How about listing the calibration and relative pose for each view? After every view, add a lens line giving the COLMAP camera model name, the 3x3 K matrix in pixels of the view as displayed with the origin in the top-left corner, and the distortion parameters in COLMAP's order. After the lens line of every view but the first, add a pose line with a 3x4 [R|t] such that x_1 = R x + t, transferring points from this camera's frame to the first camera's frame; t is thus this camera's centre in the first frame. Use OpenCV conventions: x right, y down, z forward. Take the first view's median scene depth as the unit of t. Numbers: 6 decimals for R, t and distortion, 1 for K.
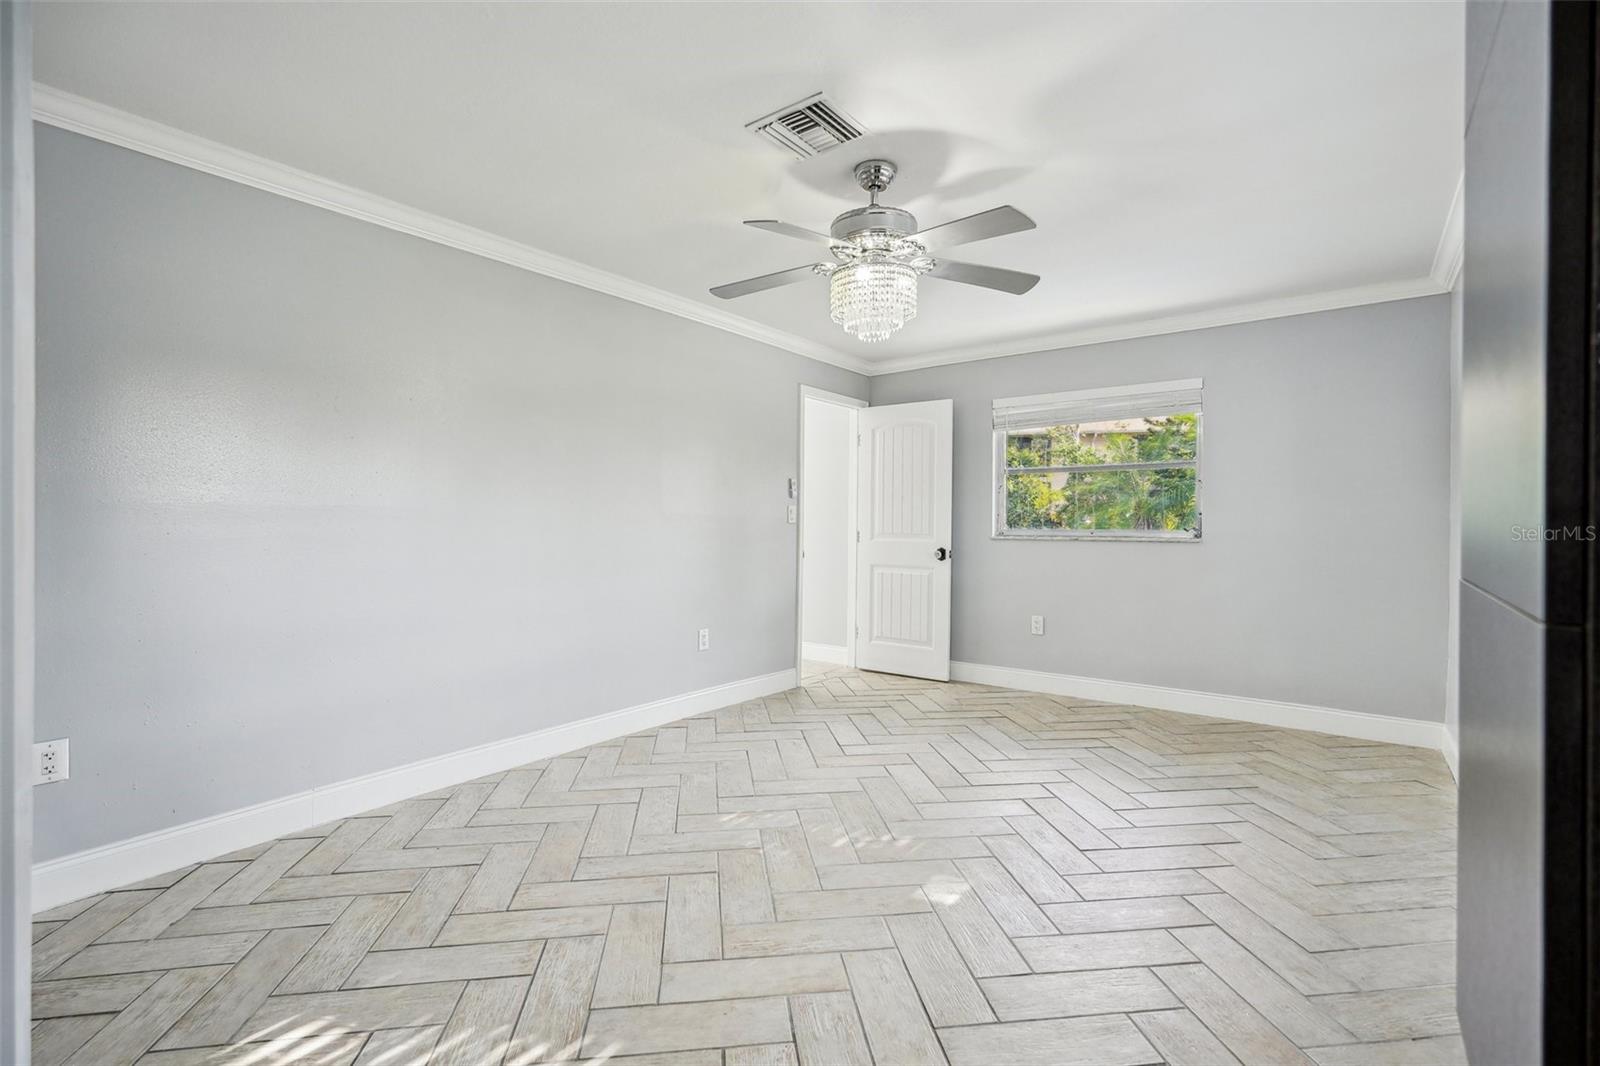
lens RADIAL K [[718.9, 0, 790.5], [0, 718.9, 528.5], [0, 0, 1]] dist [-0.010017, 0.005110]
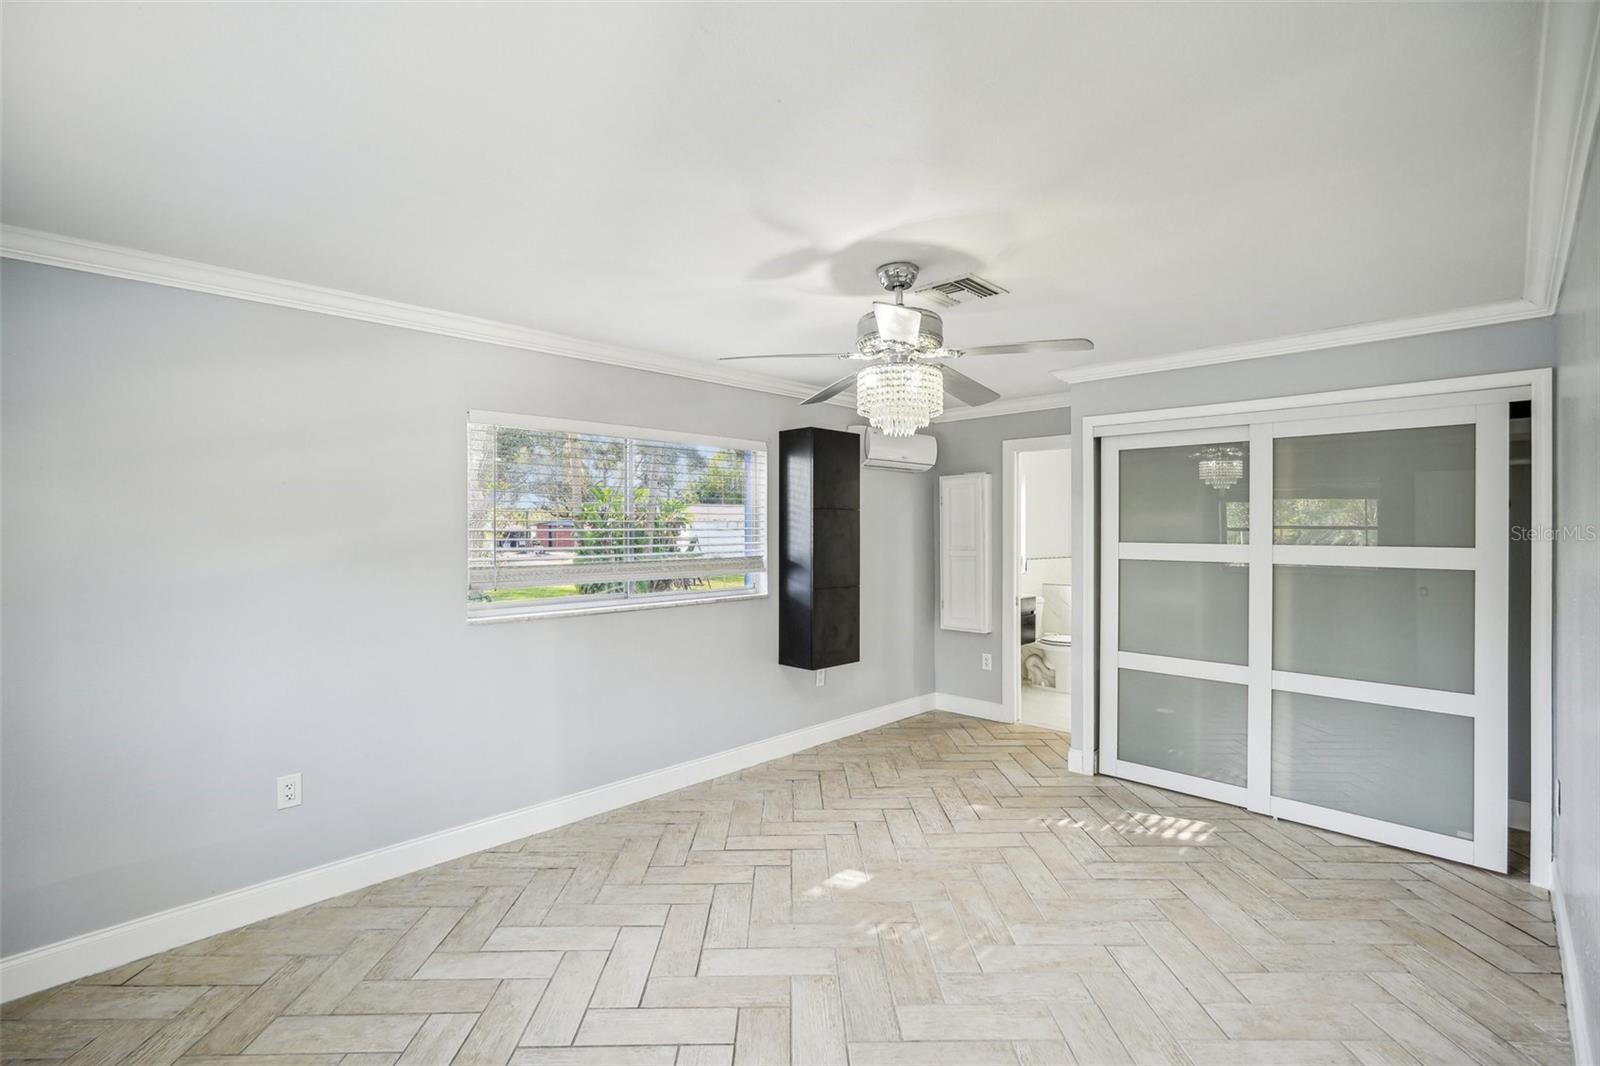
lens RADIAL K [[718.9, 0, 809.1], [0, 718.9, 540.8], [0, 0, 1]] dist [-0.010017, 0.005110]
pose [[-0.995750, -0.002886, 0.092047, 0.169738], [-0.000504, 0.999665, 0.025890, -0.159748], [-0.092091, 0.025734, -0.995418, 2.316411]]
